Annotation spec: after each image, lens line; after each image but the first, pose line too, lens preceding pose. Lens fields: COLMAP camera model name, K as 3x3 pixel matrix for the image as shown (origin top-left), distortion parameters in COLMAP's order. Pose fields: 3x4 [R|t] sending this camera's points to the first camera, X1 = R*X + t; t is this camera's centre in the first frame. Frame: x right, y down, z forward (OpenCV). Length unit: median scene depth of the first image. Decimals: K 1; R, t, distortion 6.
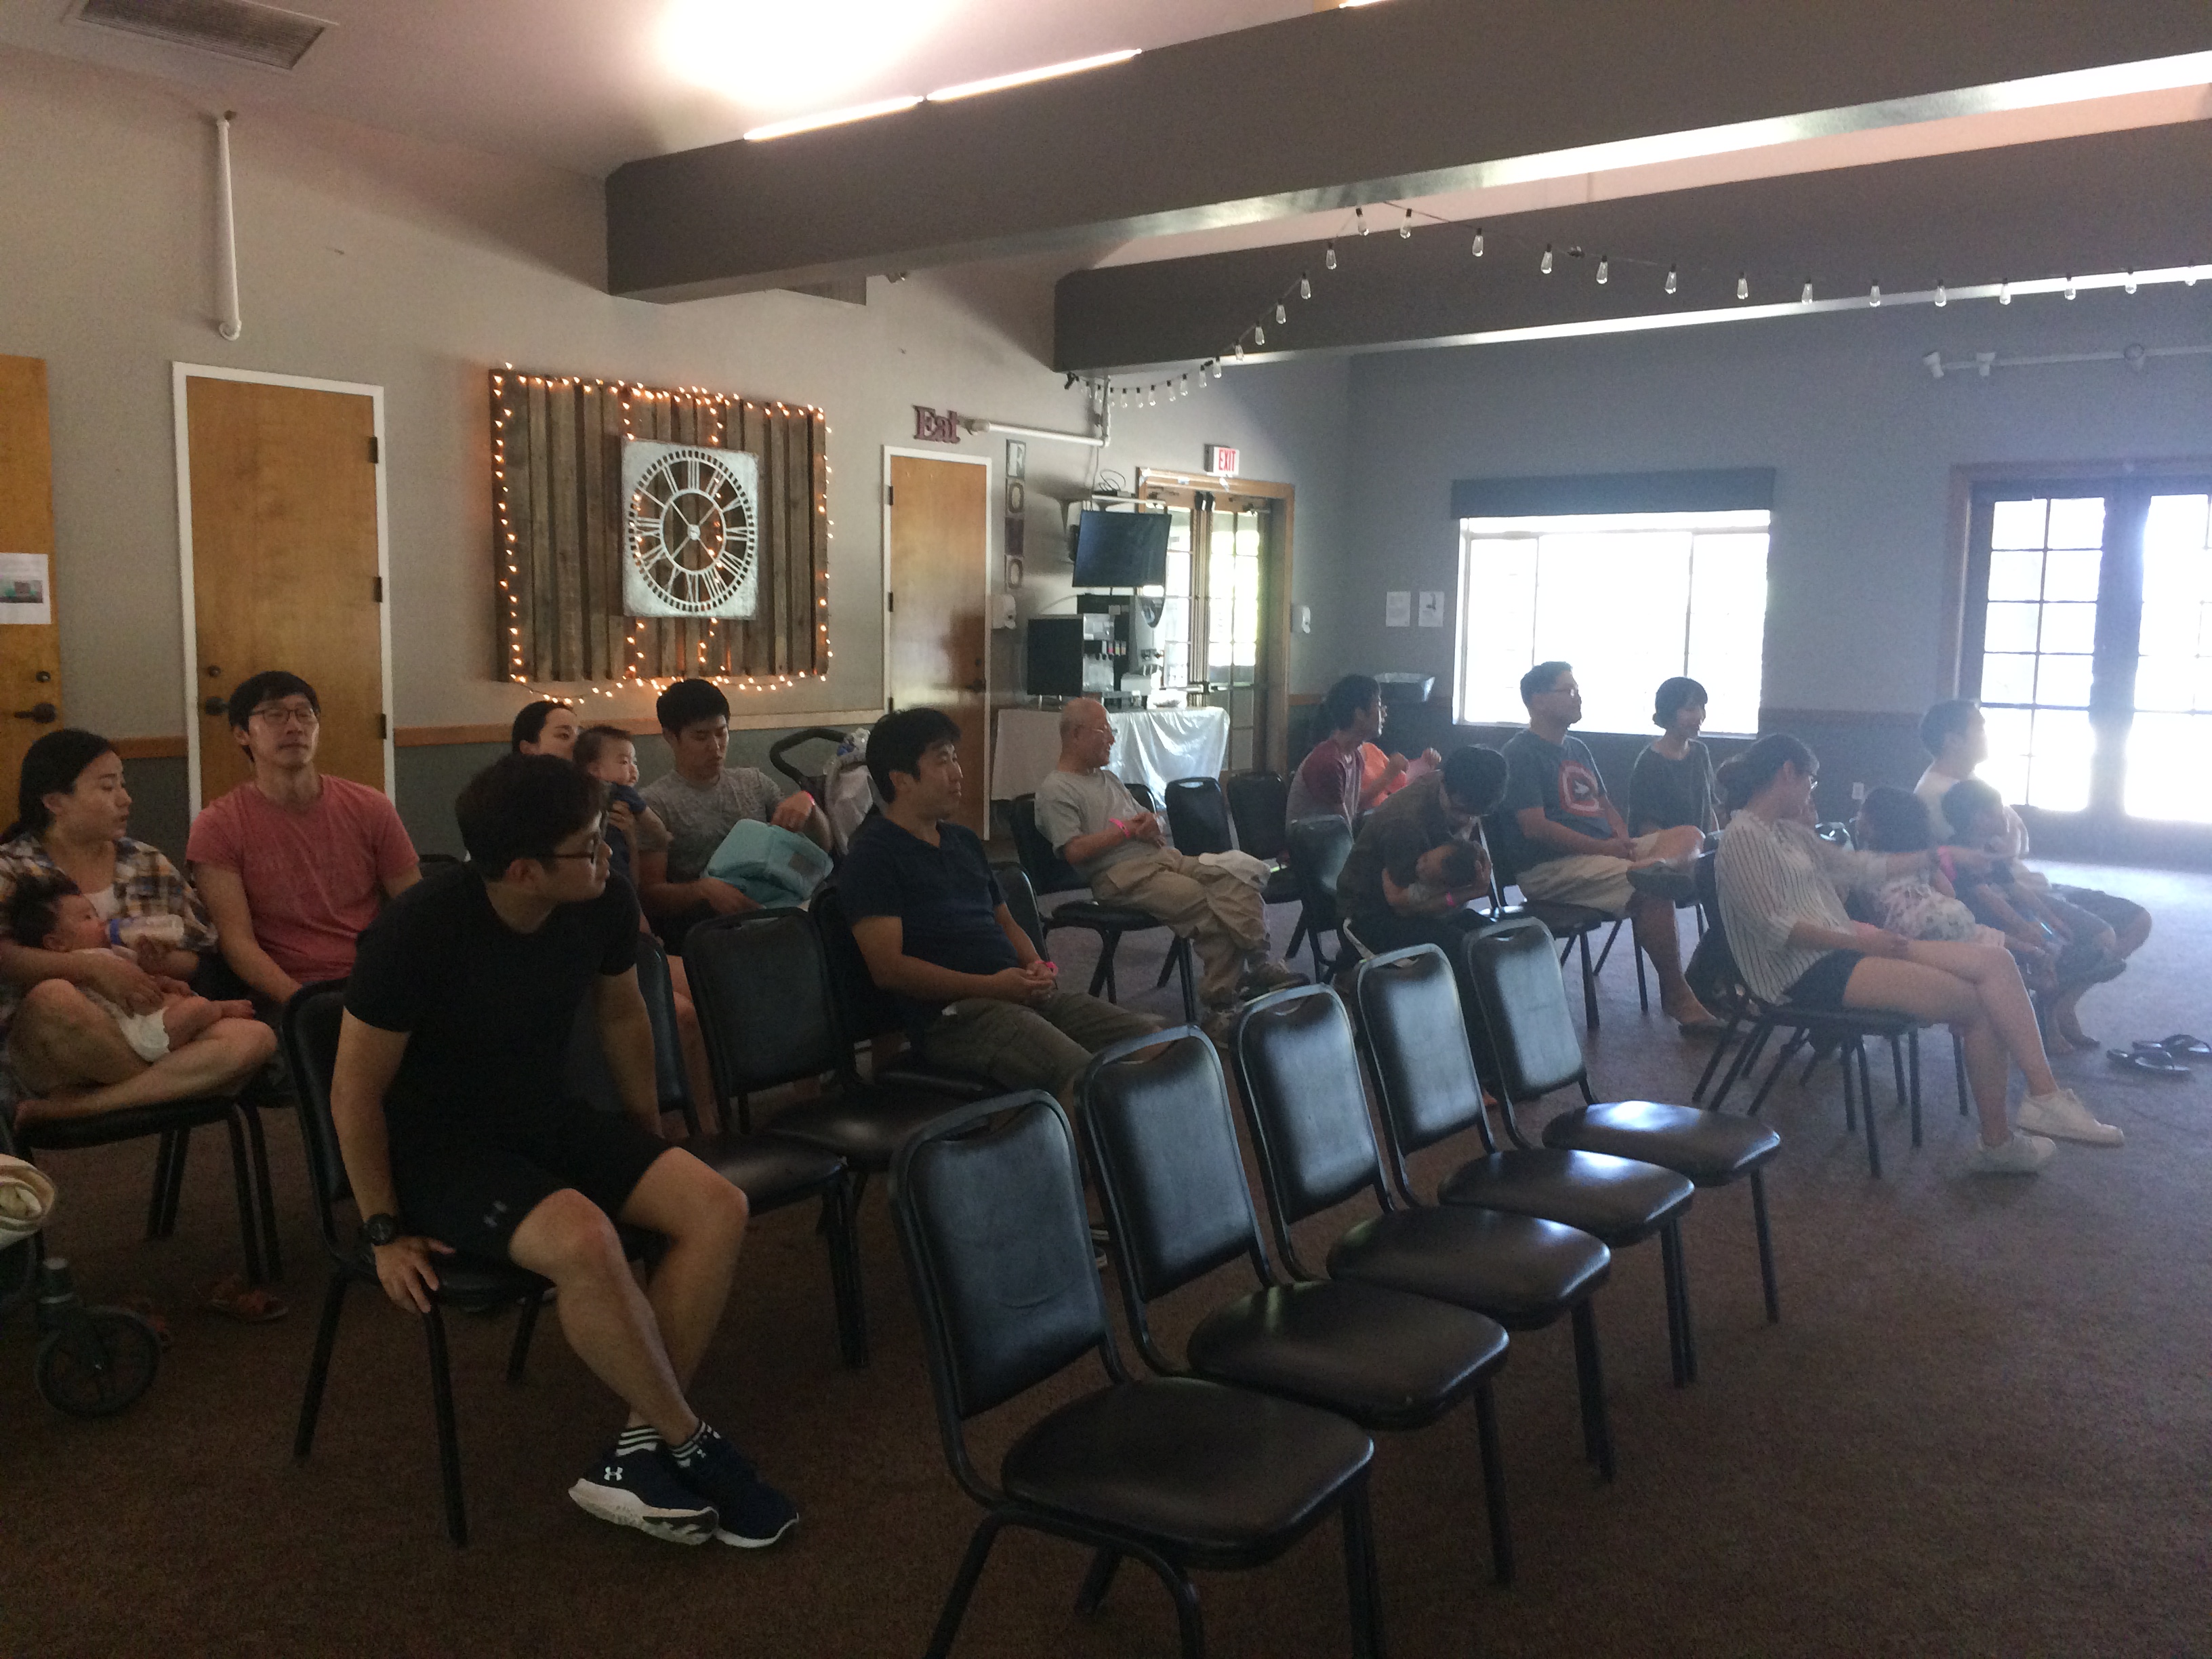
lens RADIAL K [[1884.1, 0, 1088.3], [0, 1884.1, 832.3], [0, 0, 1]] dist [0.087697, -0.123524]
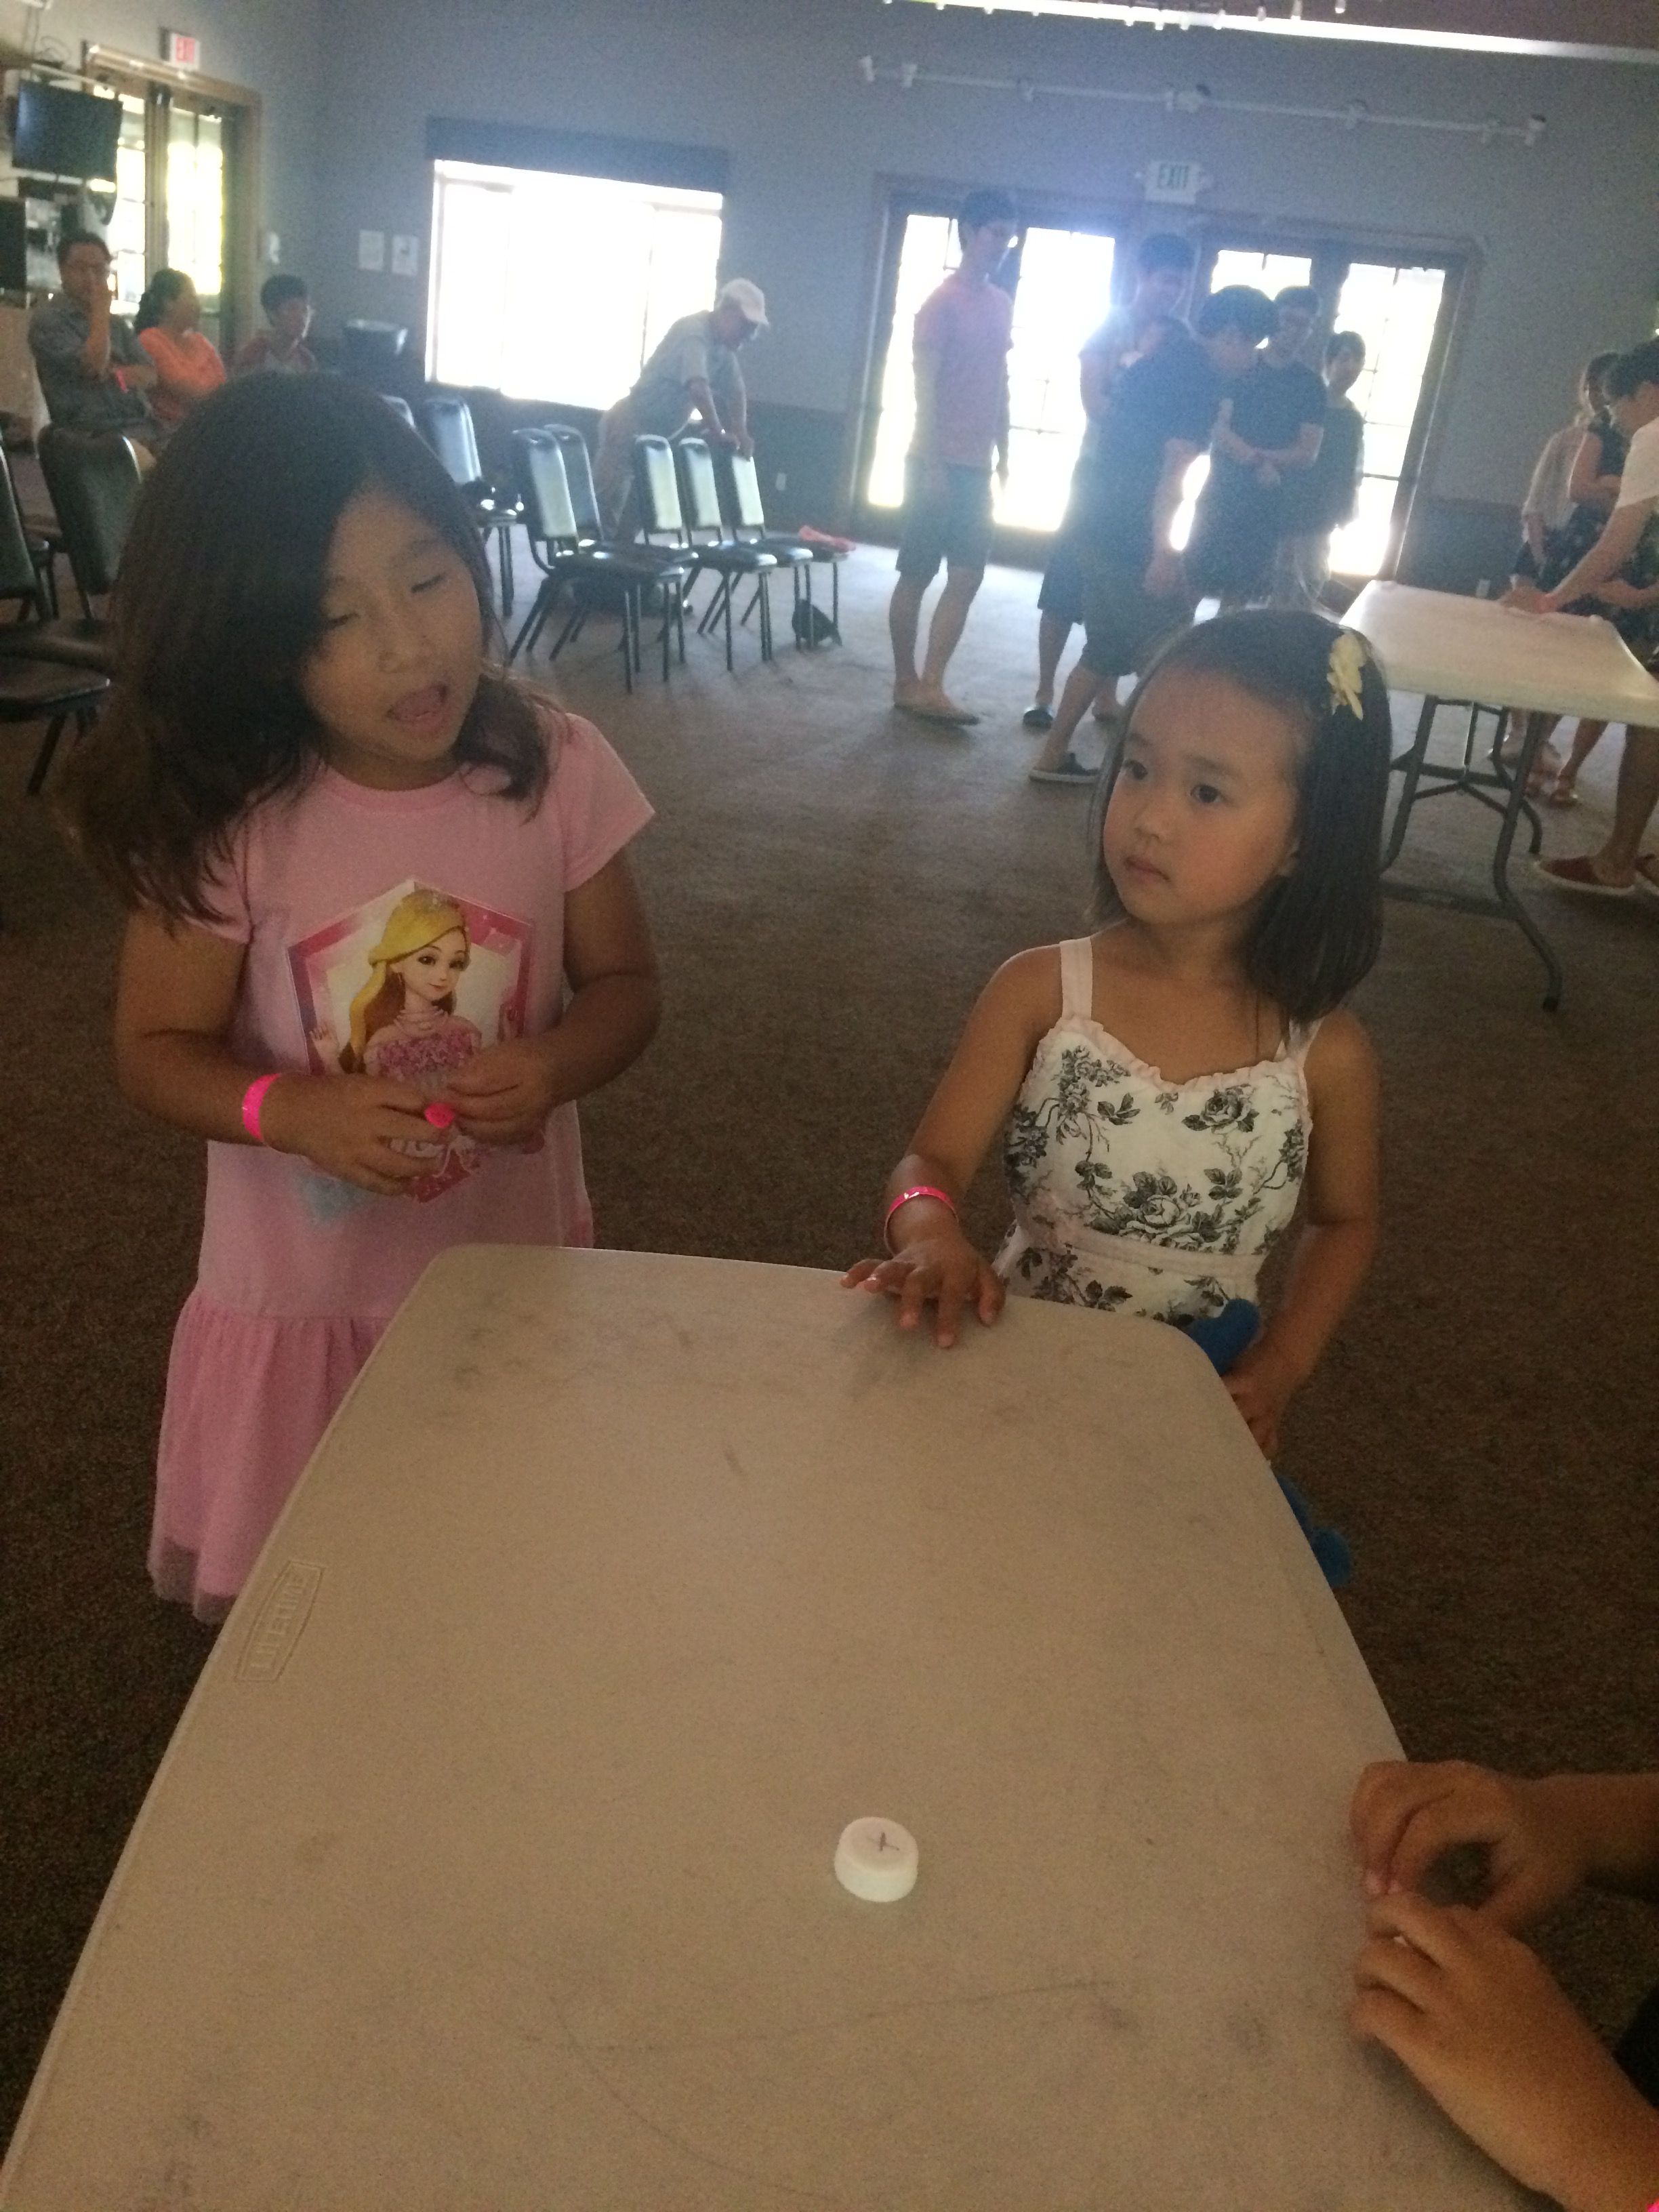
lens RADIAL K [[1884.1, 0, 828.3], [0, 1884.1, 1094.6], [0, 0, 1]] dist [0.087697, -0.123524]
pose [[0.926184, -0.029262, 0.375934, -0.003498], [-0.074348, 0.963241, 0.258147, 0.039399], [-0.369669, -0.267041, 0.889963, -0.117855]]
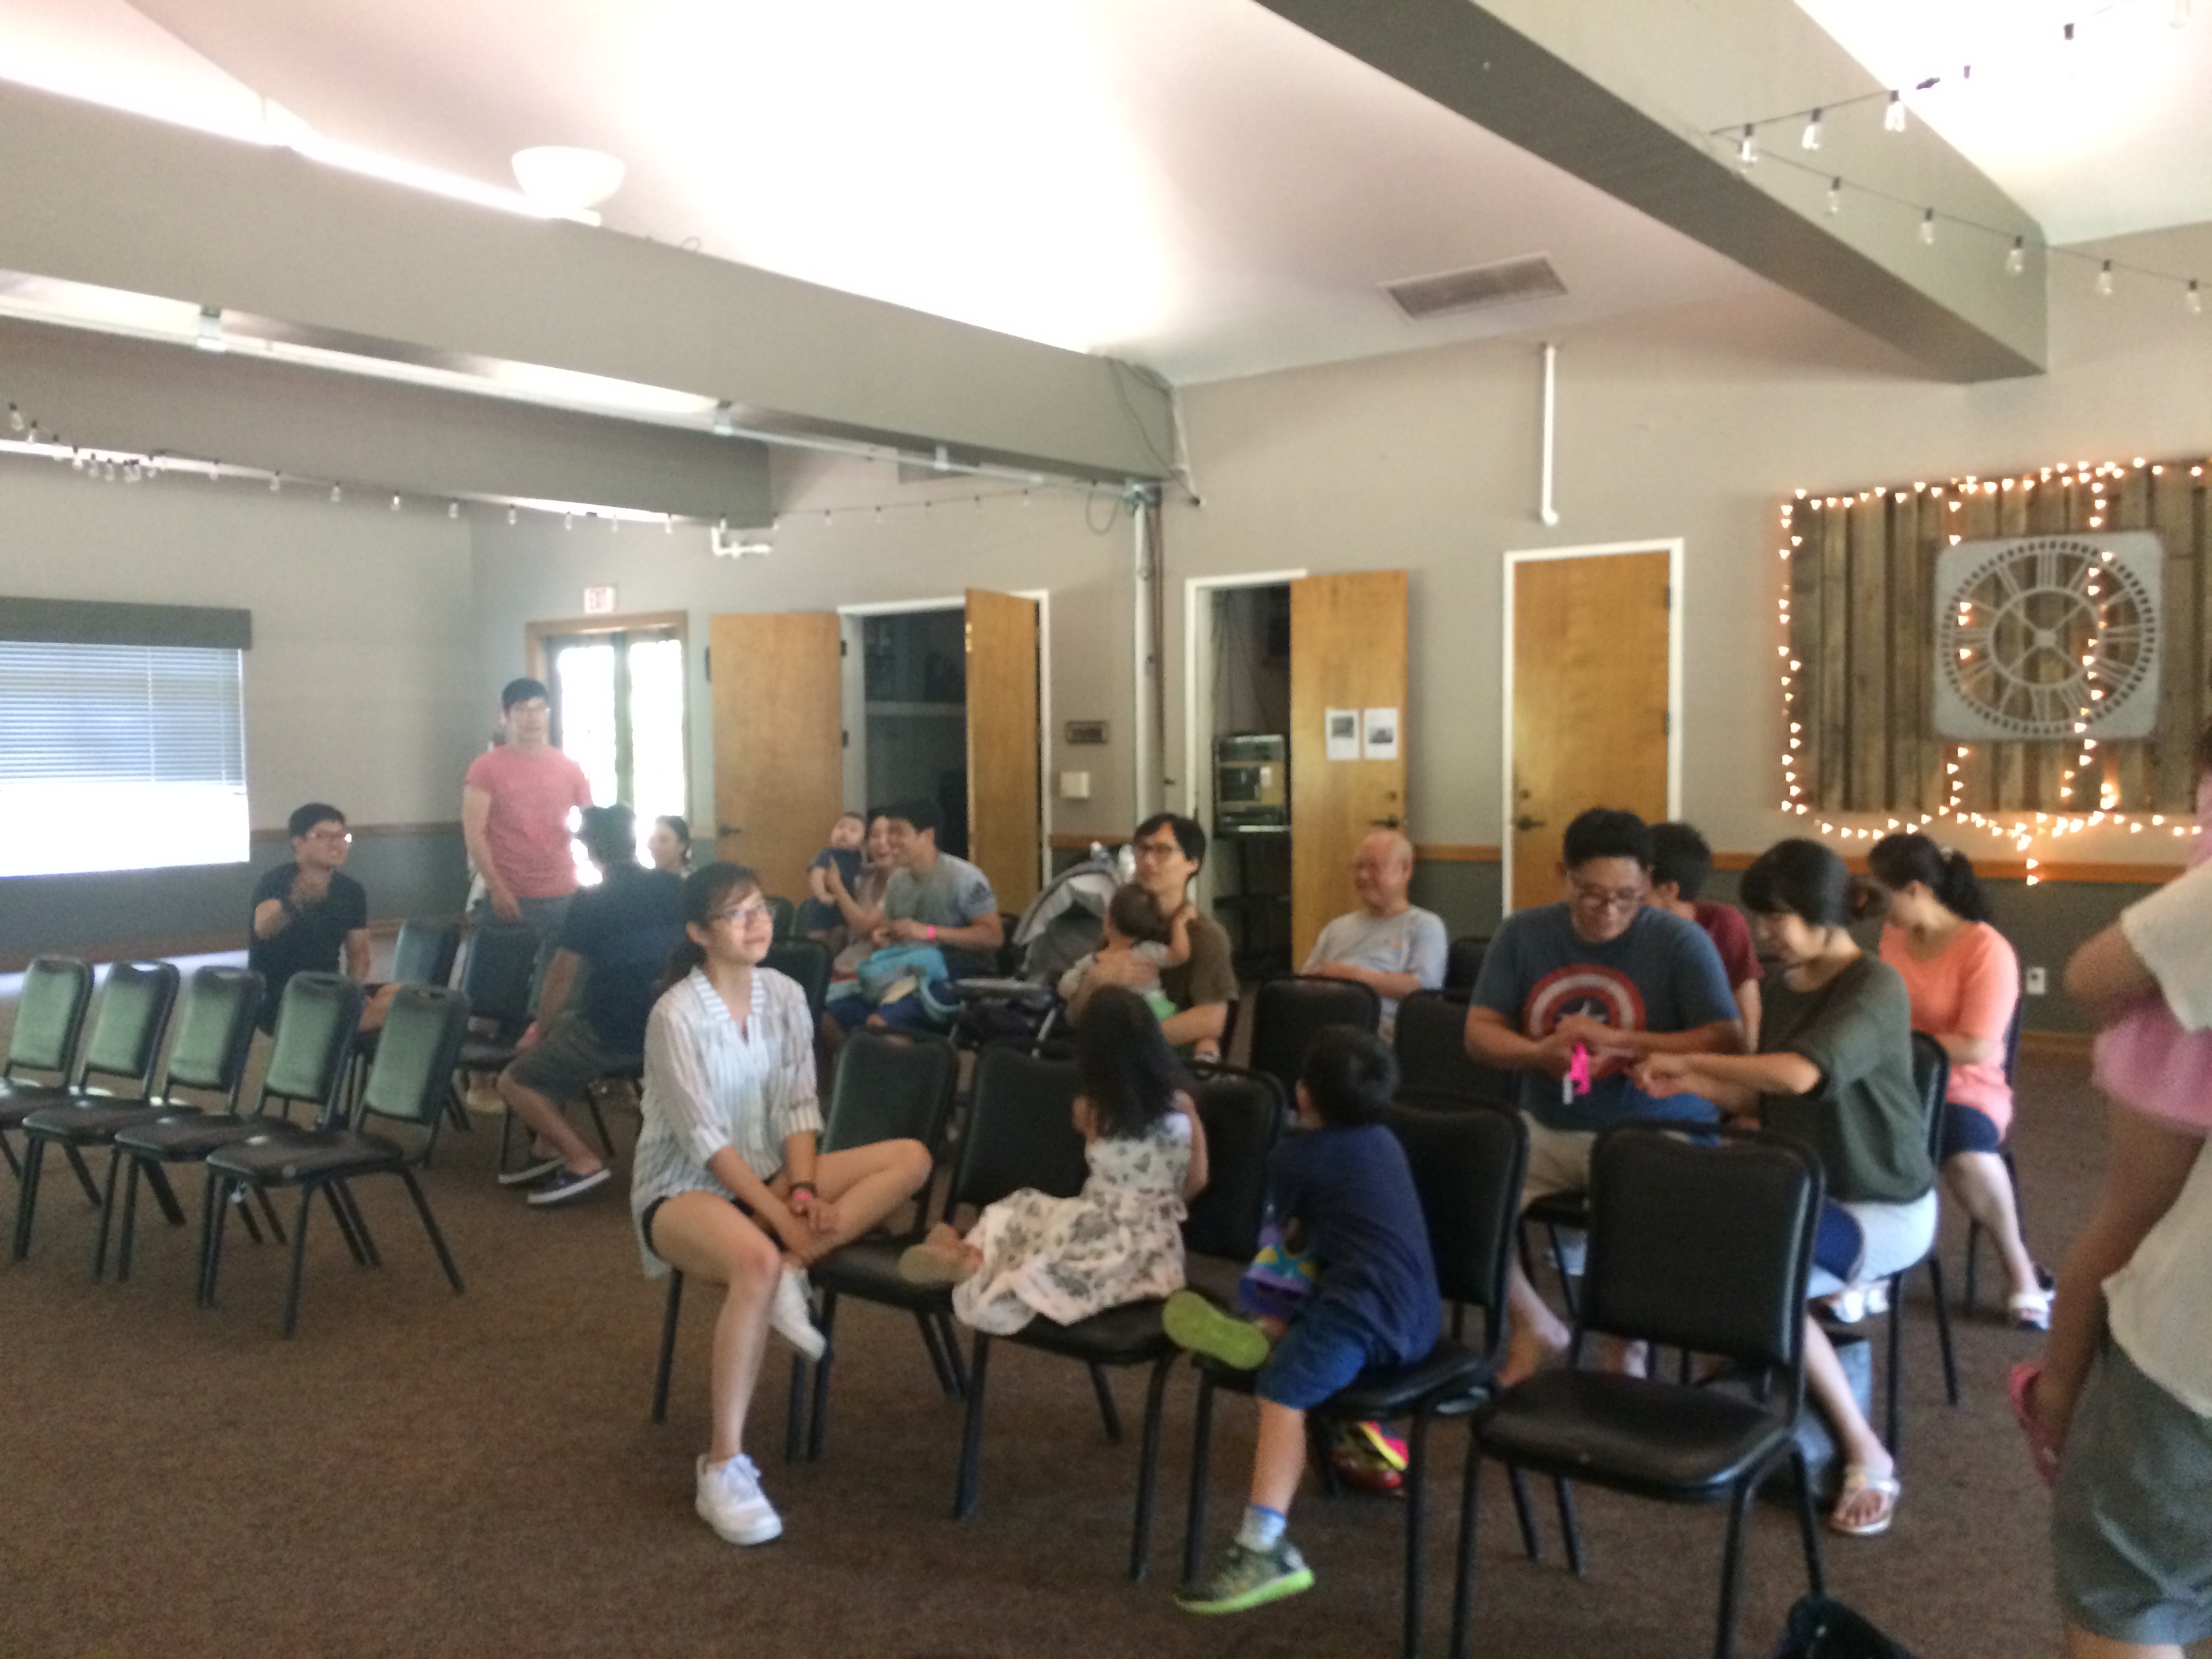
lens RADIAL K [[1884.1, 0, 1088.3], [0, 1884.1, 832.3], [0, 0, 1]] dist [0.087697, -0.123524]
pose [[0.015000, 0.038016, -0.999165, 0.533012], [-0.096586, 0.994659, 0.036395, -0.054574], [0.995212, 0.095959, 0.018592, 0.490714]]
